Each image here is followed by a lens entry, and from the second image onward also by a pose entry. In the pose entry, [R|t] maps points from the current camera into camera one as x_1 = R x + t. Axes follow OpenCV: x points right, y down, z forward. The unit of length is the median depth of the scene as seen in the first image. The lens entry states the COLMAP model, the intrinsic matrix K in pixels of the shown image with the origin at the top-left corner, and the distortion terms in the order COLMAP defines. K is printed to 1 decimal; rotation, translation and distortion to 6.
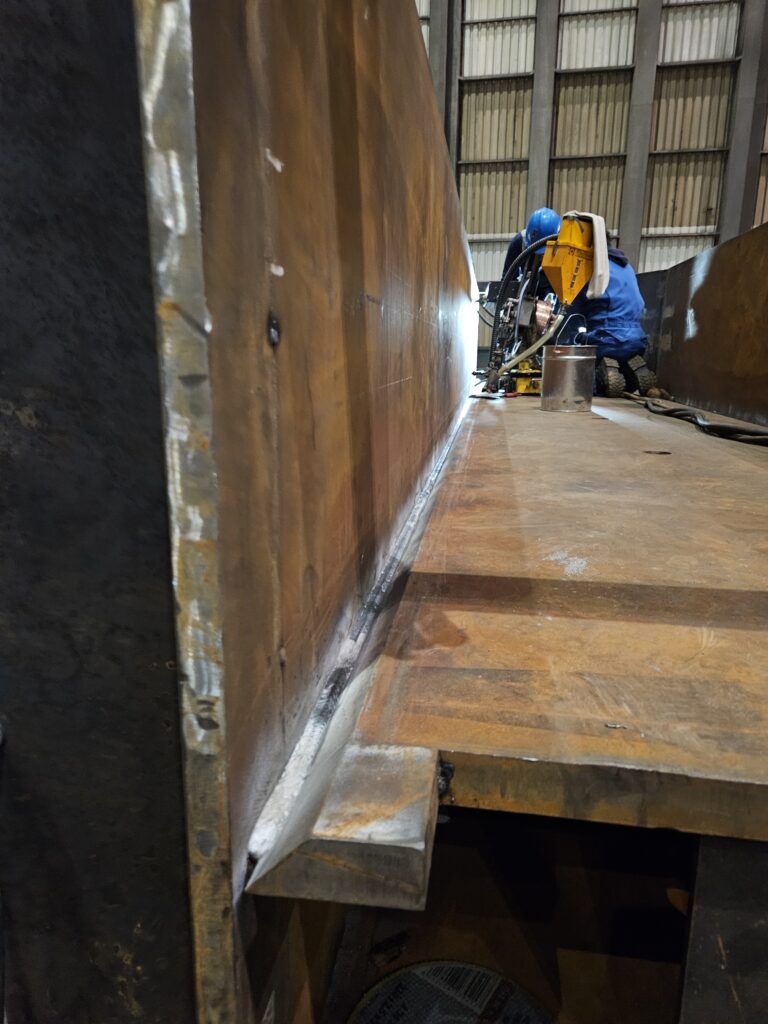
lens RADIAL K [[689.9, 0, 384.0], [0, 689.9, 512.0], [0, 0, 1]] dist [0.067839, -0.065206]
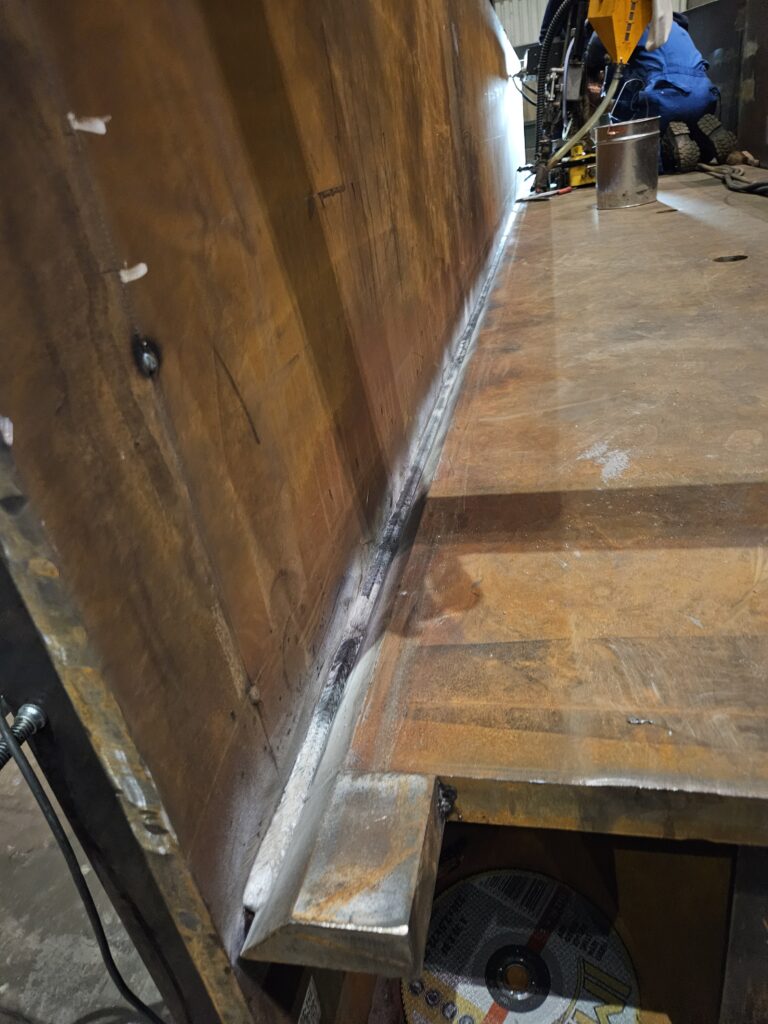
lens RADIAL K [[689.9, 0, 384.0], [0, 689.9, 512.0], [0, 0, 1]] dist [0.067839, -0.065206]
pose [[0.985464, -0.116913, -0.123257, 0.113119], [0.144321, 0.958891, 0.244334, -0.154318], [0.089624, -0.258571, 0.961826, 0.140801]]
